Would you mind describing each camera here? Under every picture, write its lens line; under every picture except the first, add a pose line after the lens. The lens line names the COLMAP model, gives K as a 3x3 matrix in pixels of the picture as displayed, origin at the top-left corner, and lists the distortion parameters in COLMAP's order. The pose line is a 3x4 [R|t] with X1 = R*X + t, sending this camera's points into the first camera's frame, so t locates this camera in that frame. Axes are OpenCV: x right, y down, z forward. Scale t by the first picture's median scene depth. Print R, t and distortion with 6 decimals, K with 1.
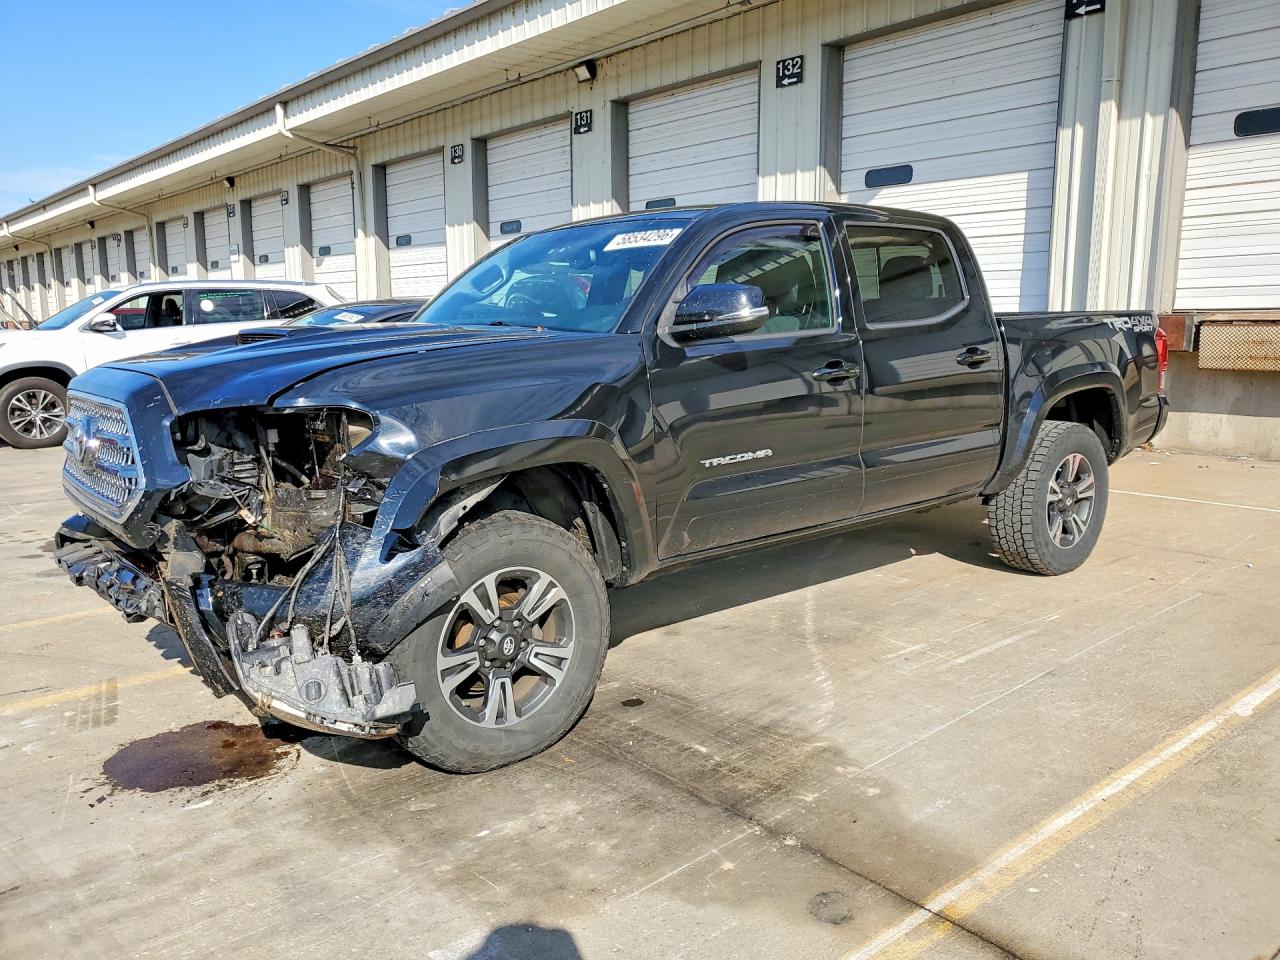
lens RADIAL K [[983.6, 0, 642.9], [0, 983.6, 476.9], [0, 0, 1]] dist [0.027119, 0.014446]
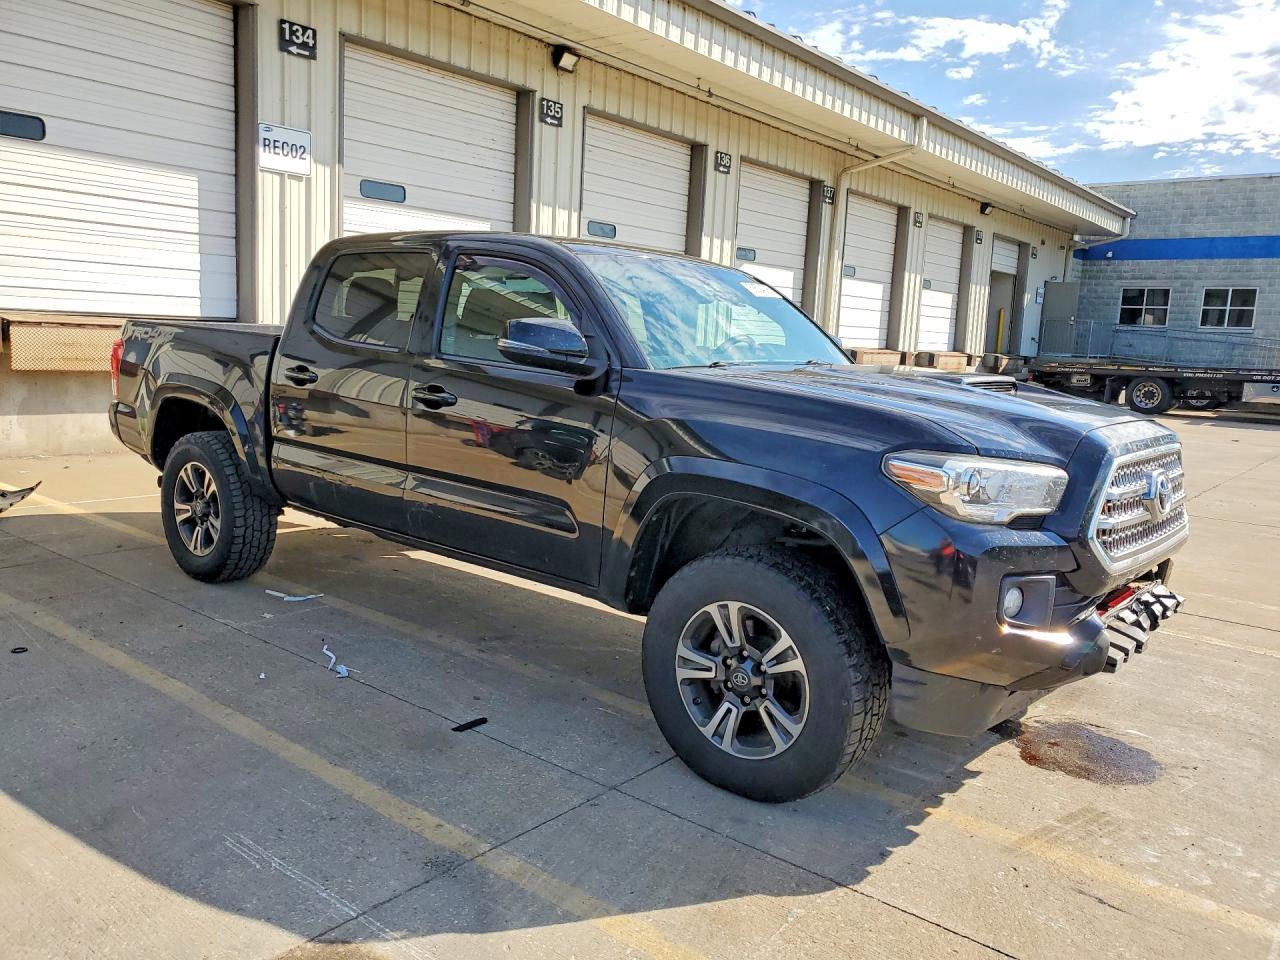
lens RADIAL K [[983.6, 0, 646.9], [0, 983.6, 476.1], [0, 0, 1]] dist [0.027119, 0.014446]
pose [[-0.188231, -0.139343, 0.972190, -1.160961], [0.110676, 0.980569, 0.161972, -0.216554], [-0.975869, 0.138086, -0.169151, 1.348082]]
